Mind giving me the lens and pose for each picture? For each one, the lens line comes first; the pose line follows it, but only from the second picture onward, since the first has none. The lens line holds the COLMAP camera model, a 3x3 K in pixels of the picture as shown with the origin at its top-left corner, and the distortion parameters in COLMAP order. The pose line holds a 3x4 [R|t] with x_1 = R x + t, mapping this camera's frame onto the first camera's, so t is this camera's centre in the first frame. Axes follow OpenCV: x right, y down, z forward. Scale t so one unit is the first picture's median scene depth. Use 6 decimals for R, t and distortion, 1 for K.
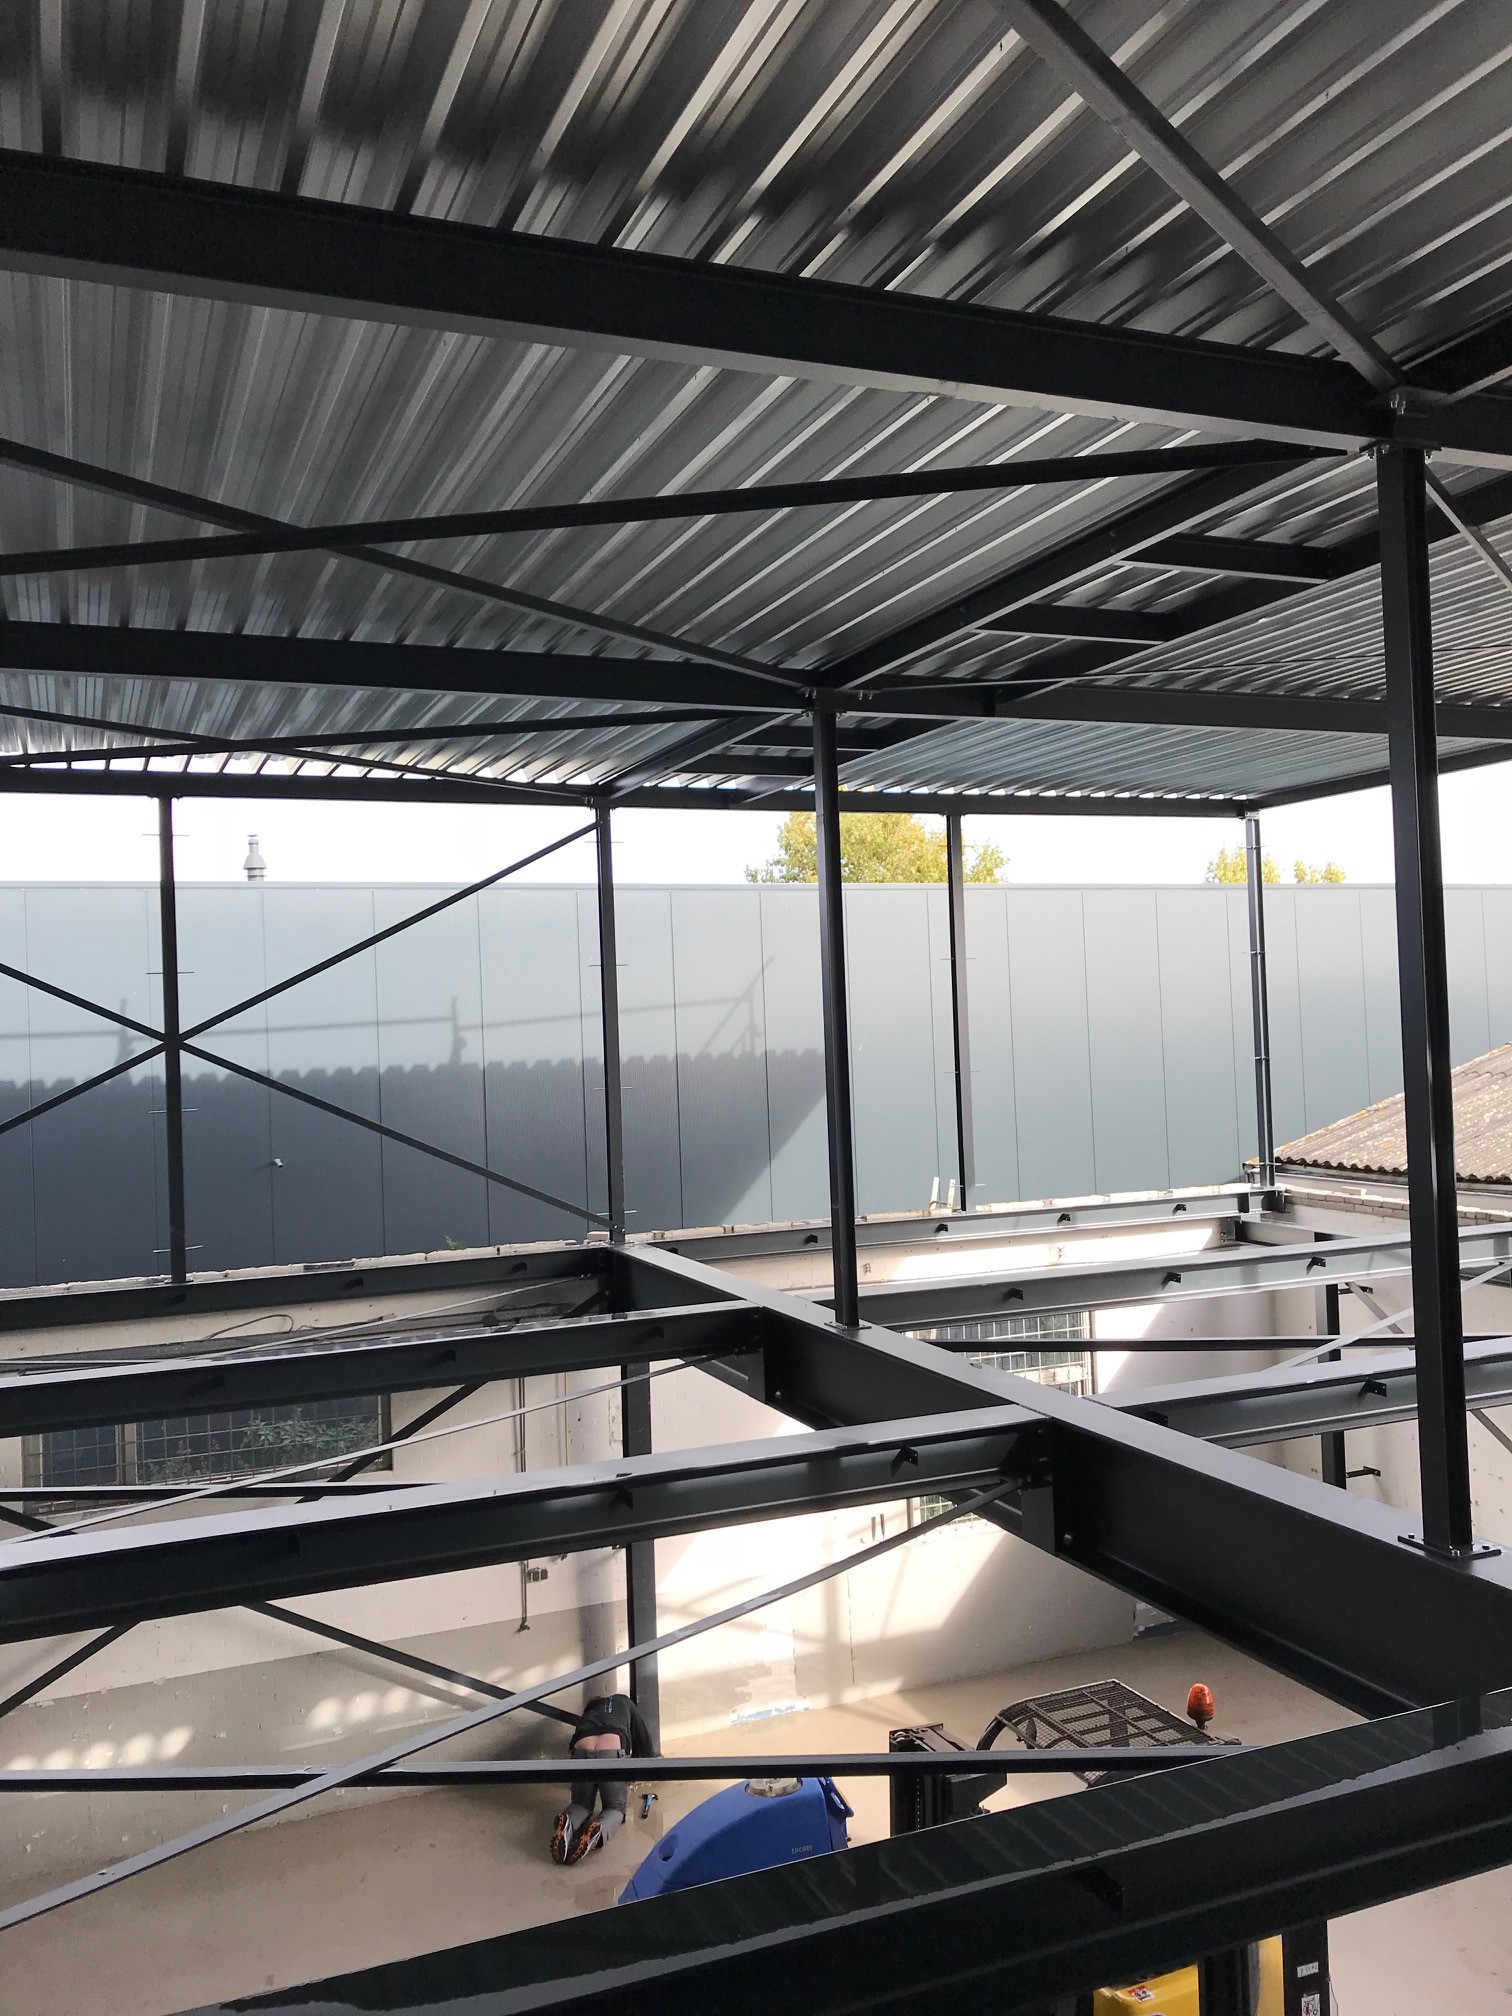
lens RADIAL K [[1672.9, 0, 758.7], [0, 1672.9, 989.0], [0, 0, 1]] dist [0.075570, -0.018670]
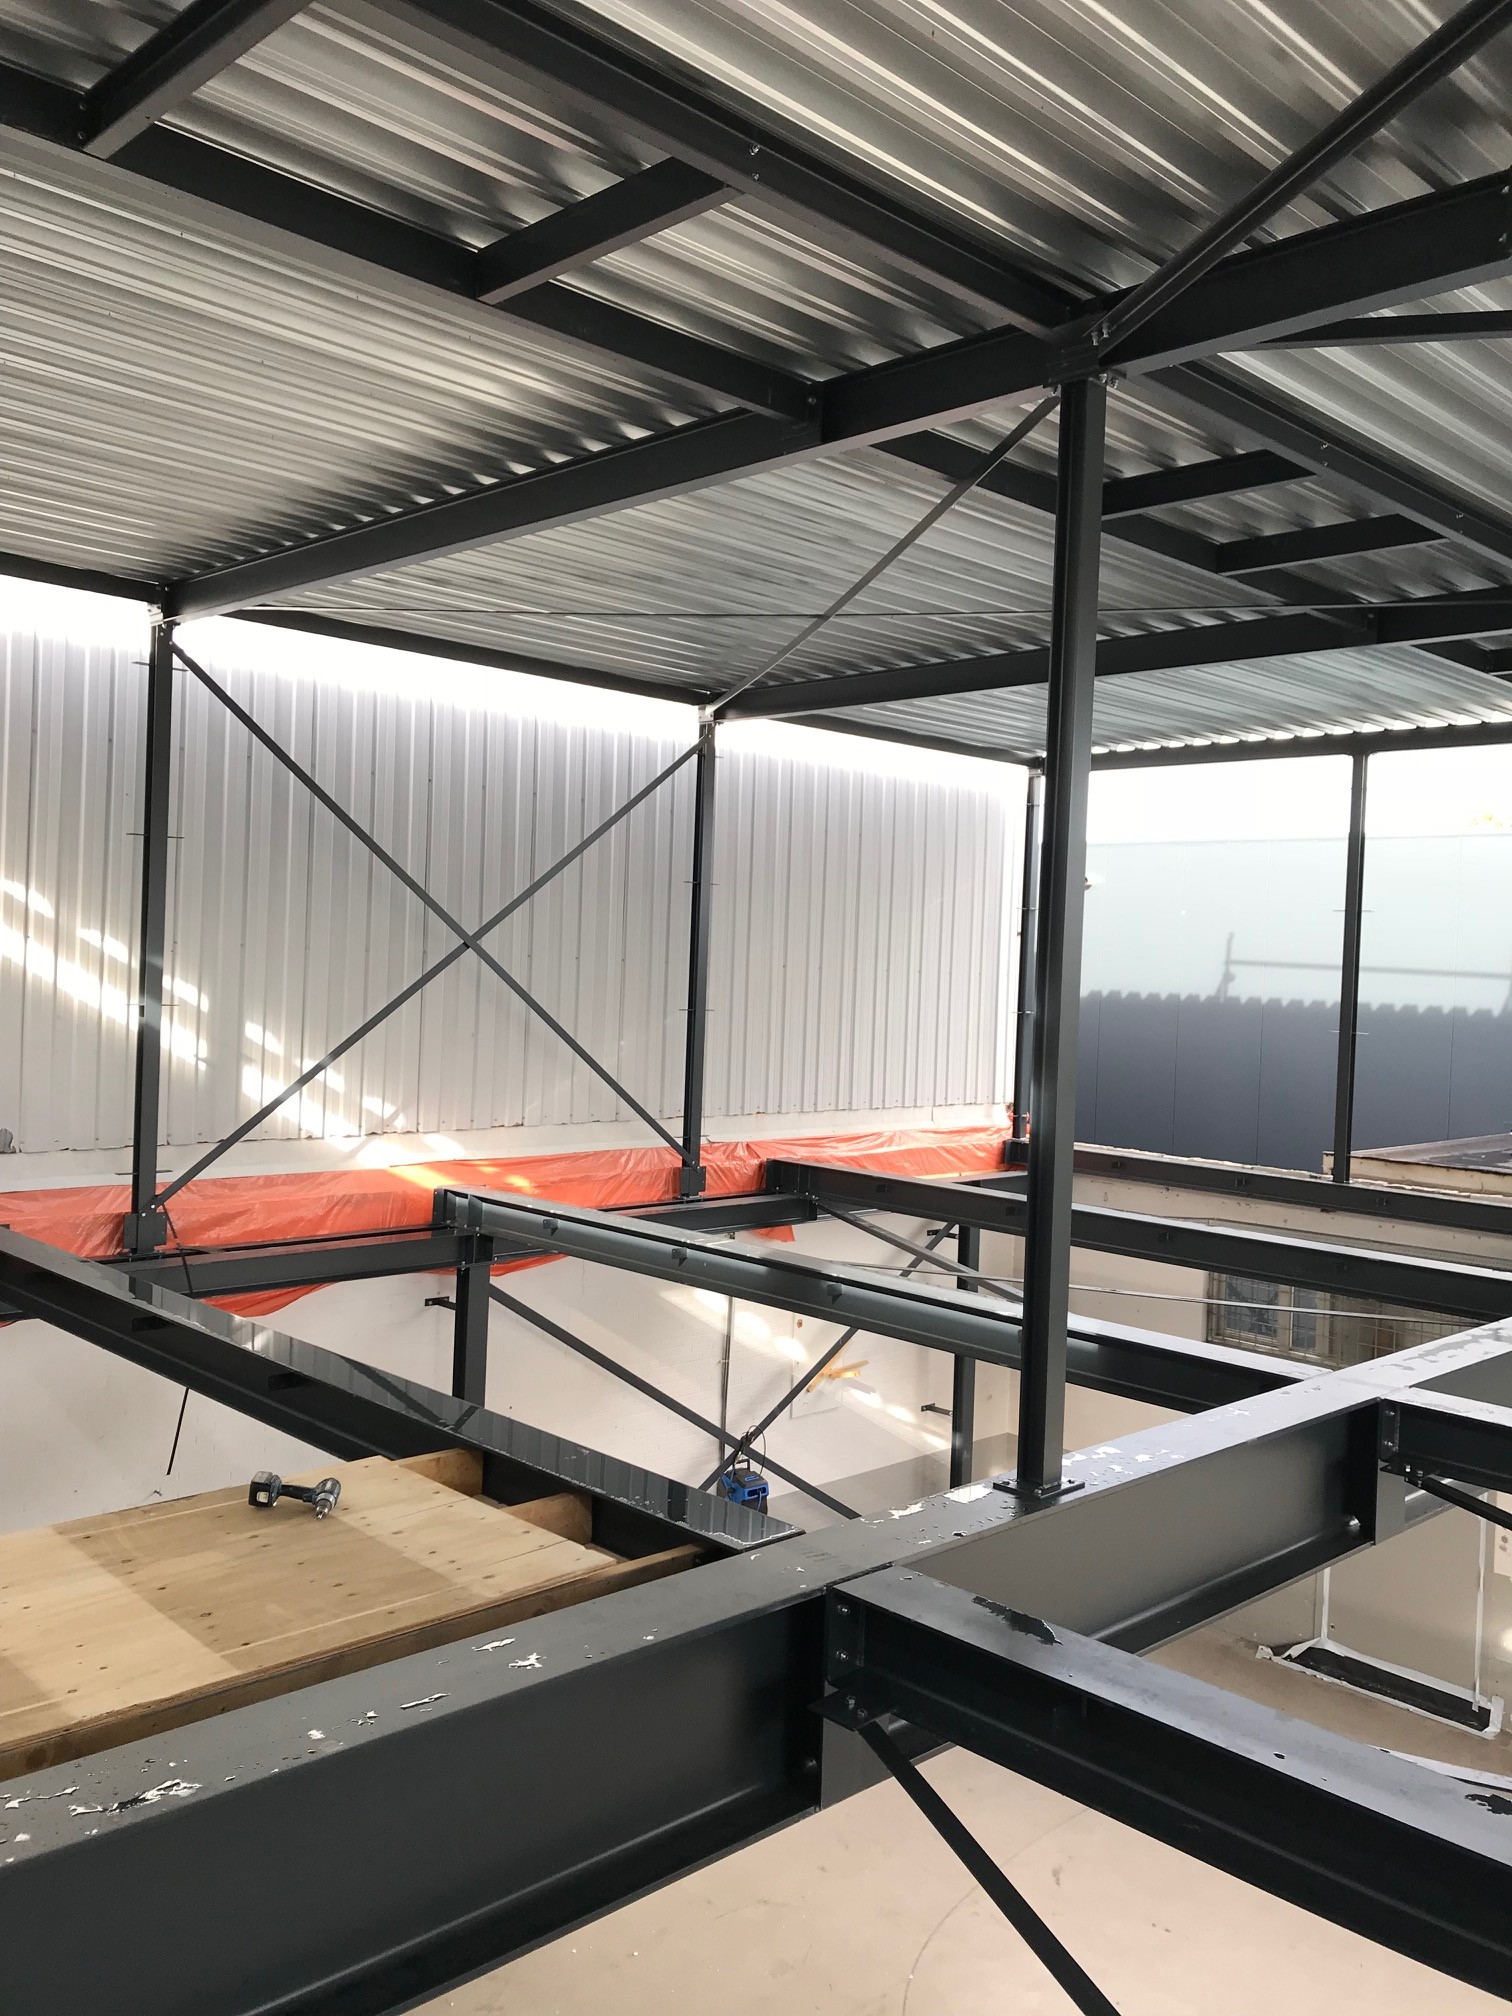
lens RADIAL K [[1672.9, 0, 761.3], [0, 1672.9, 1015.2], [0, 0, 1]] dist [0.075570, -0.018670]
pose [[0.381238, 0.076180, -0.921333, 0.733189], [-0.024135, 0.997080, 0.072456, -0.017209], [0.924162, -0.005386, 0.381963, 0.273266]]
